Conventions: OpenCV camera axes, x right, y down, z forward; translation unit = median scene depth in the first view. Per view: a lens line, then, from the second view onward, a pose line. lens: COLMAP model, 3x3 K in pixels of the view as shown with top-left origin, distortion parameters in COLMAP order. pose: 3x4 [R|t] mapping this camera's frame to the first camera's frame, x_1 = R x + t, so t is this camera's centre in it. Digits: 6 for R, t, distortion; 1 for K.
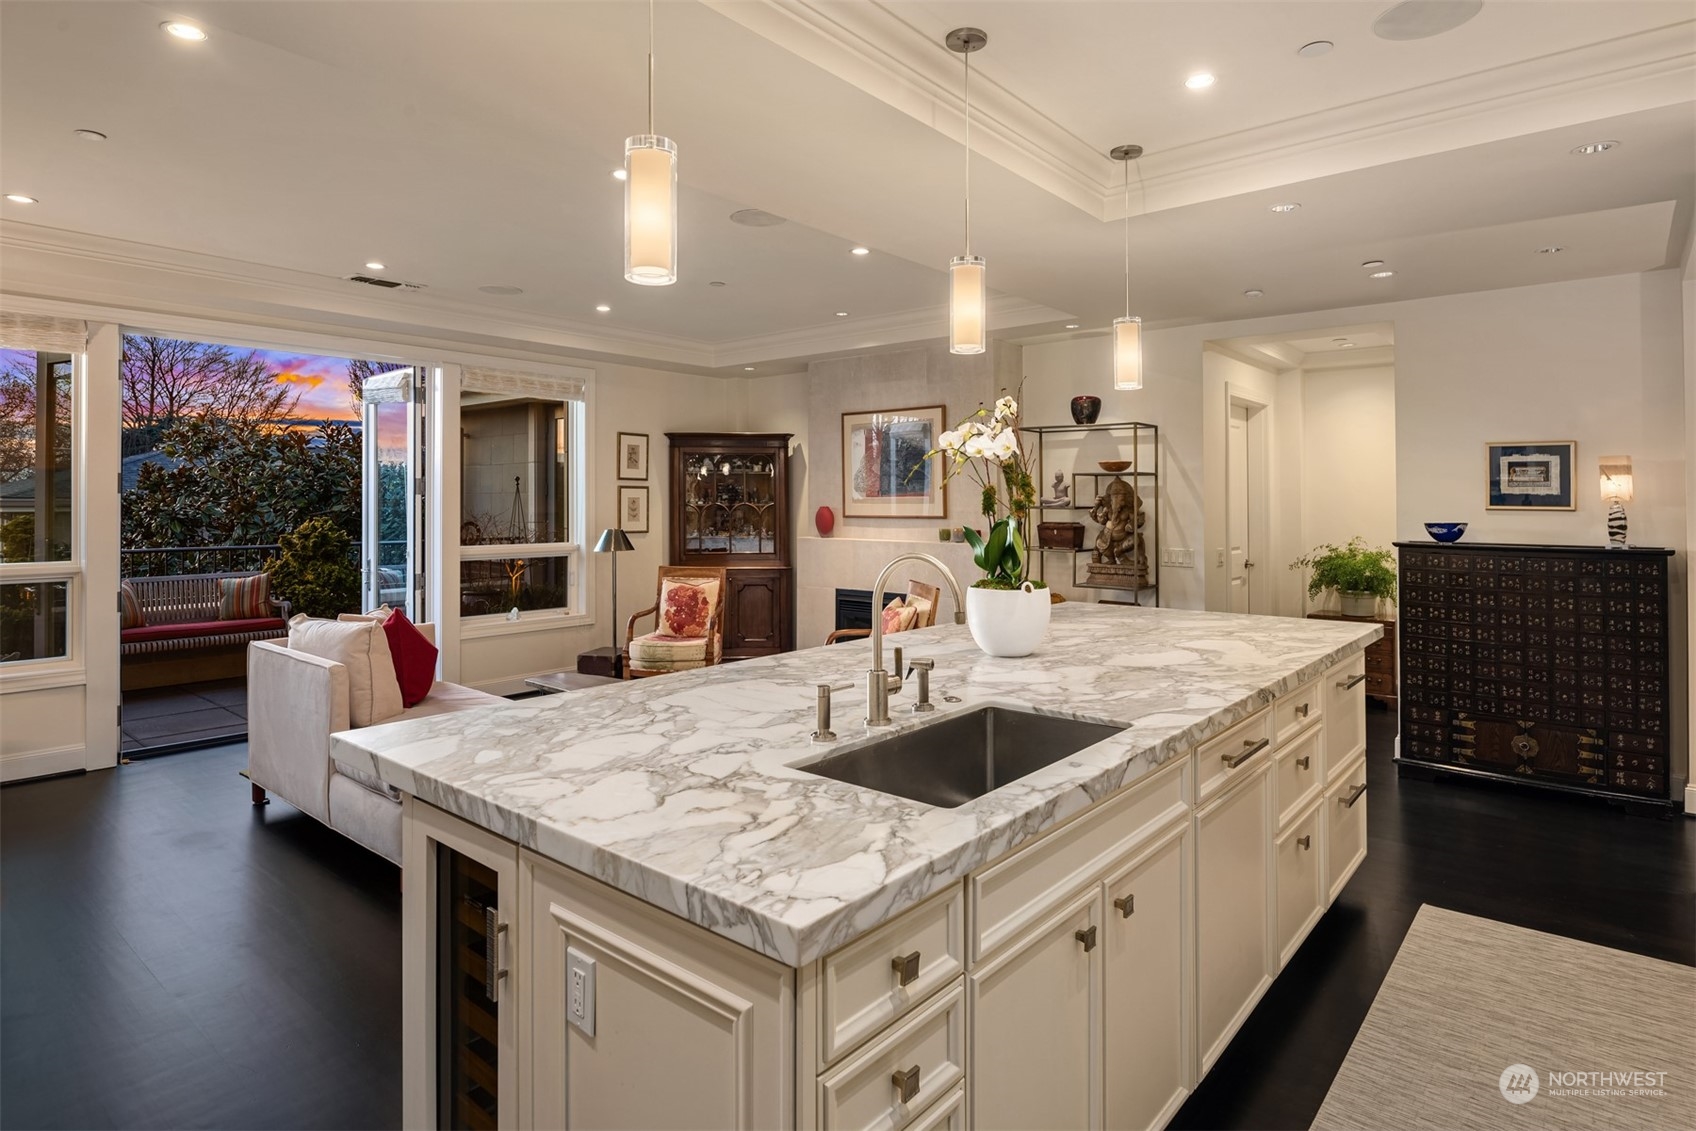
lens RADIAL K [[928.6, 0, 850.0], [0, 928.6, 477.1], [0, 0, 1]] dist [0.002282, -0.007580]
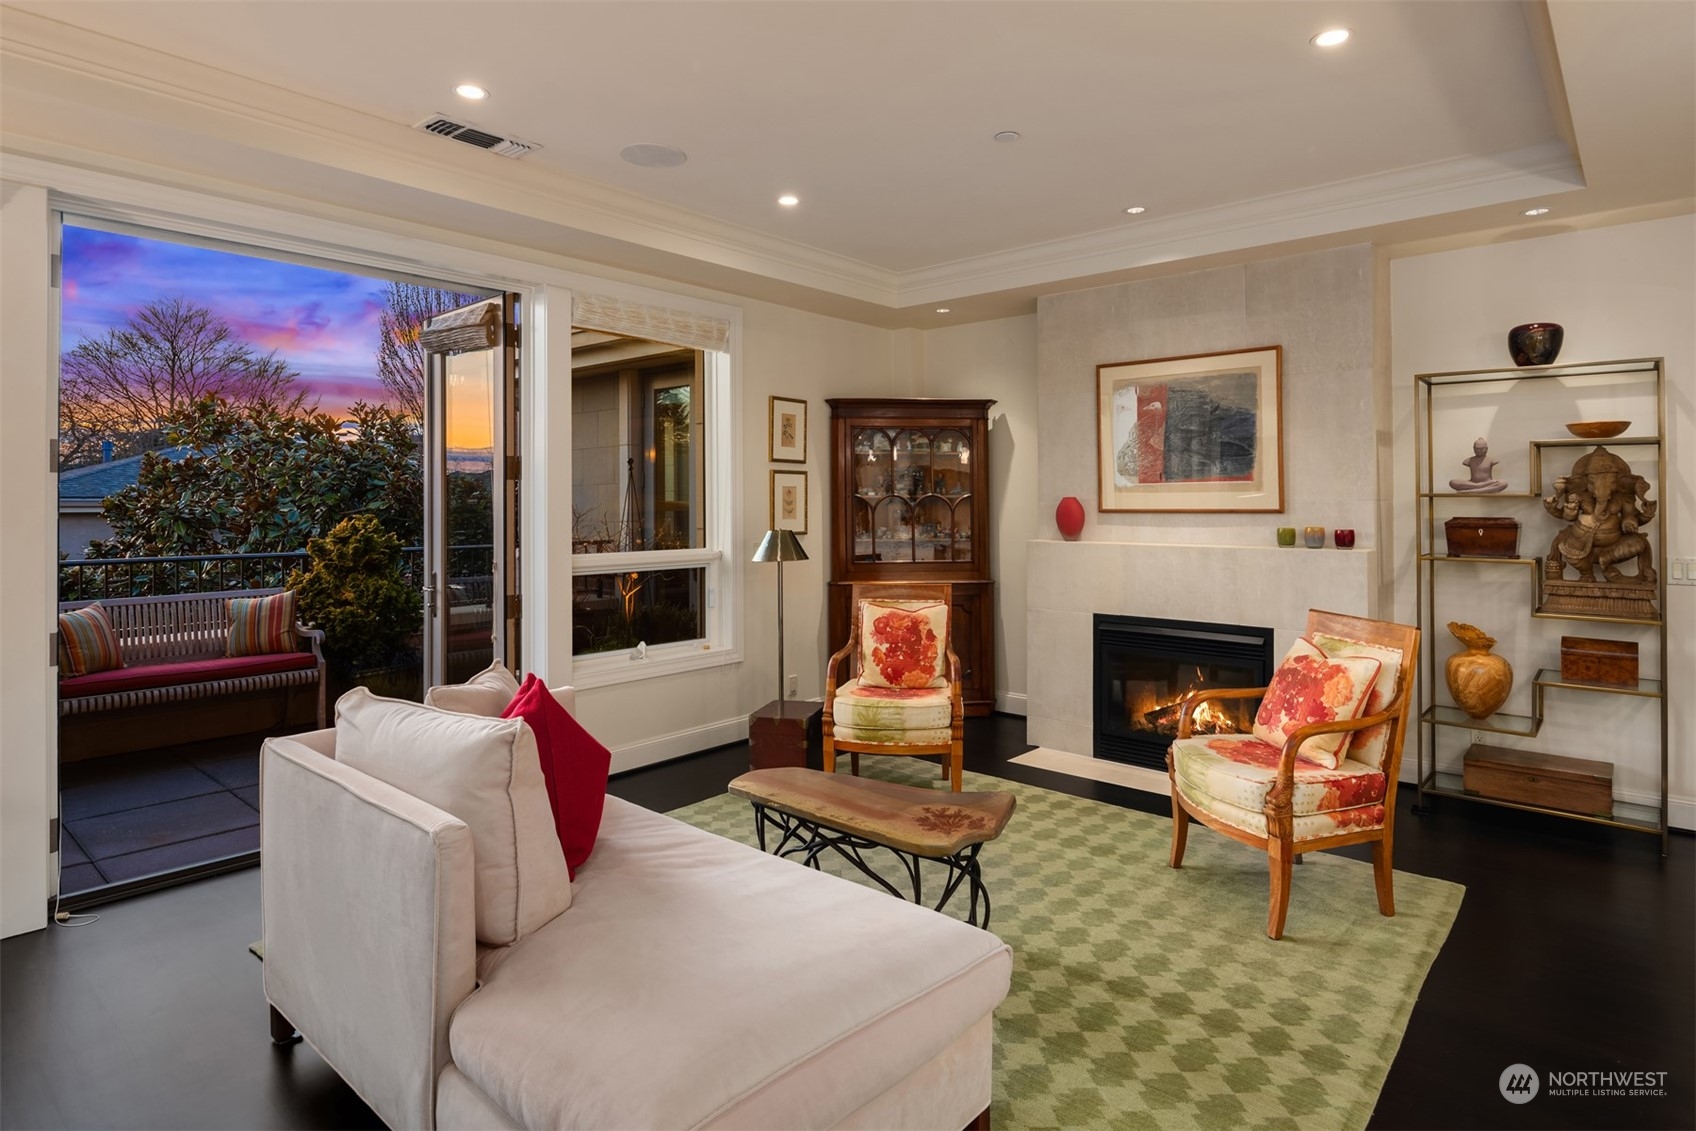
lens RADIAL K [[928.6, 0, 850.9], [0, 928.6, 480.6], [0, 0, 1]] dist [0.002282, -0.007580]
pose [[0.999869, -0.002766, -0.015971, -0.275770], [0.002804, 0.999993, 0.002356, 0.025347], [0.015964, -0.002401, 0.999870, 0.433670]]
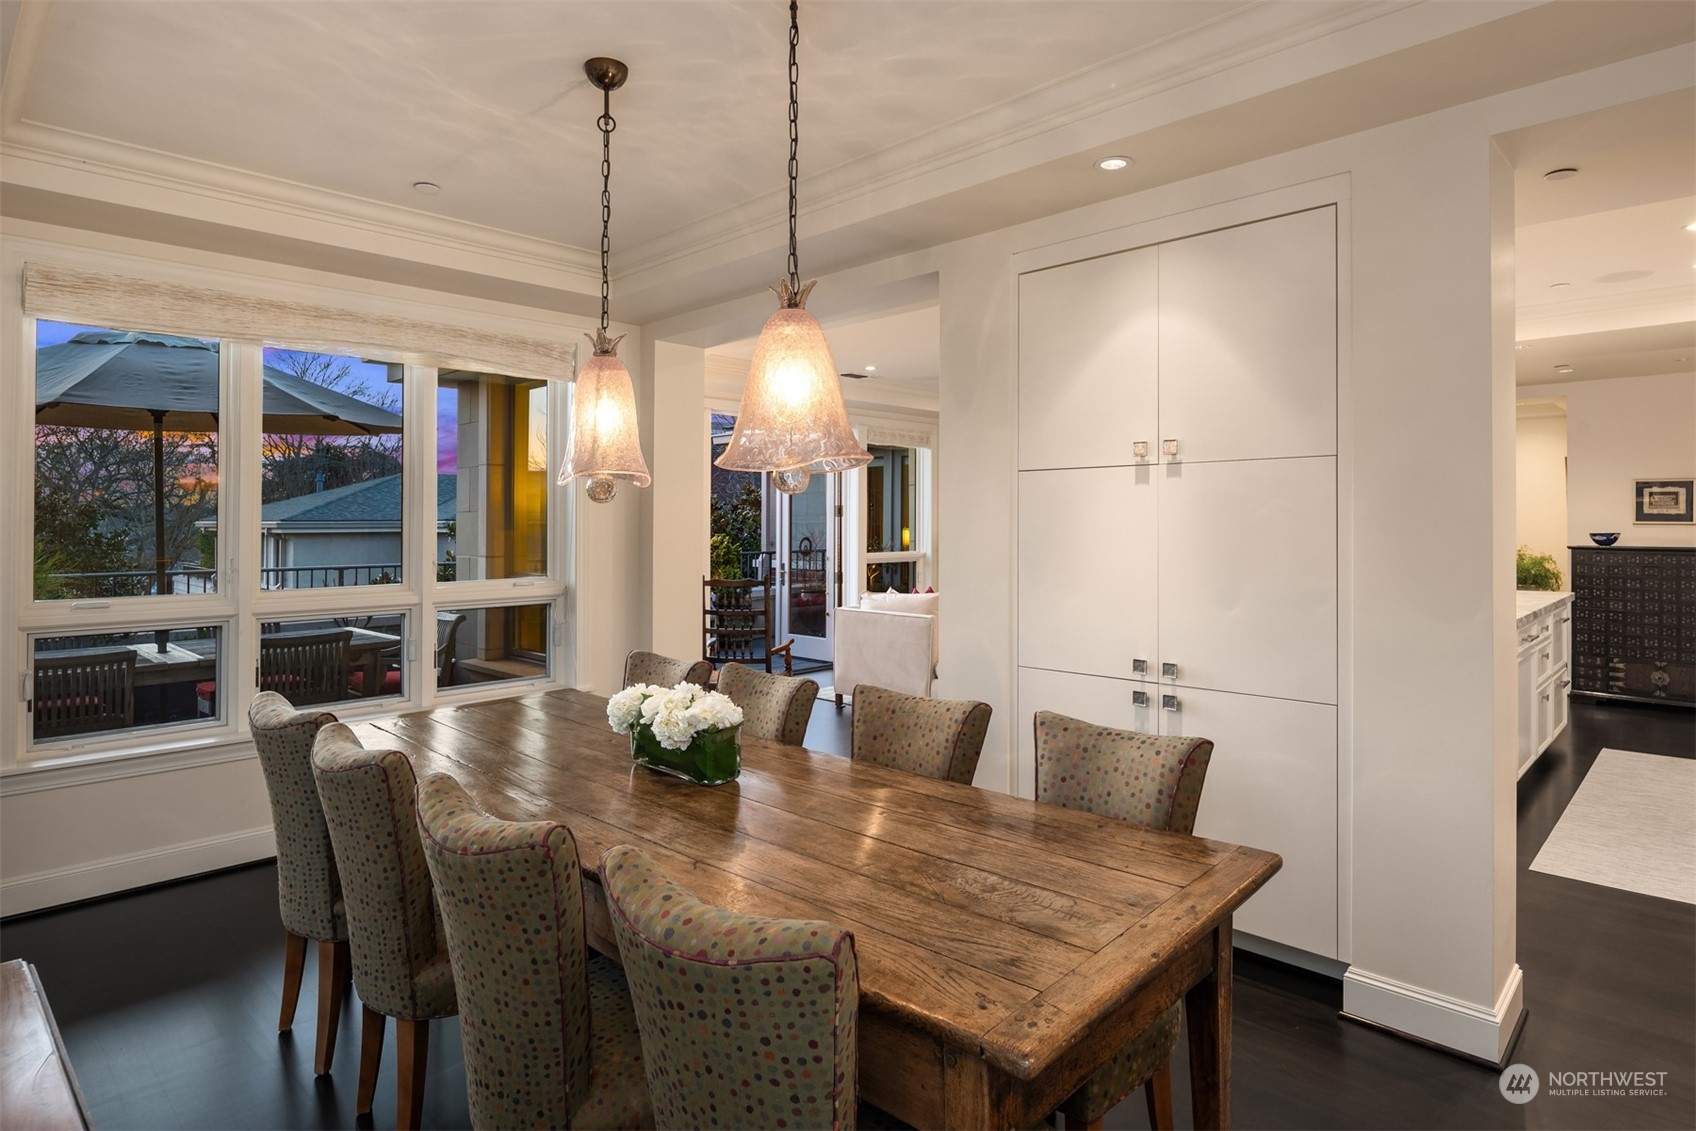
lens RADIAL K [[928.6, 0, 858.7], [0, 928.6, 517.7], [0, 0, 1]] dist [0.002282, -0.007580]
pose [[0.997697, -0.003221, -0.067749, -0.455450], [0.004588, 0.999789, 0.020022, -0.010631], [0.067670, -0.020286, 0.997501, -0.568751]]
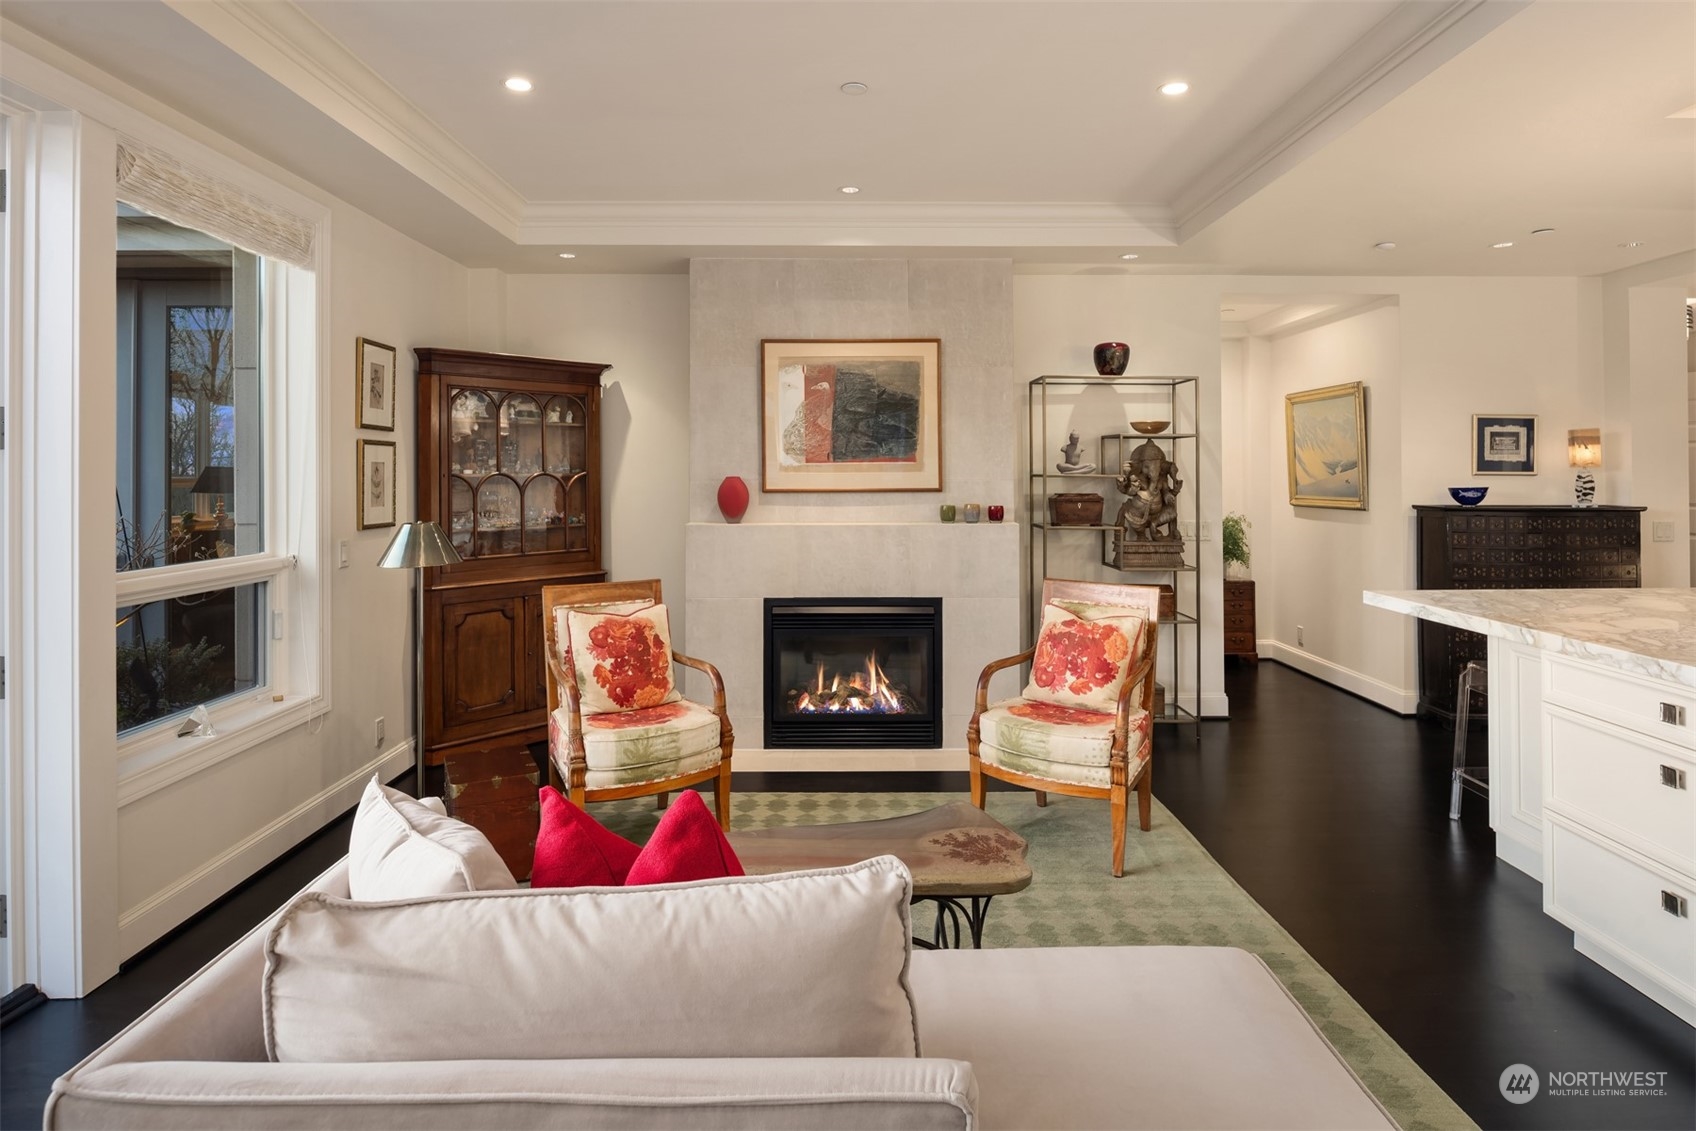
lens RADIAL K [[928.6, 0, 856.1], [0, 928.6, 454.8], [0, 0, 1]] dist [0.002282, -0.007580]
pose [[0.755558, 0.010164, 0.655003, -0.599104], [-0.014409, 0.999896, 0.001106, 0.020857], [-0.654924, -0.010273, 0.755625, 0.657339]]
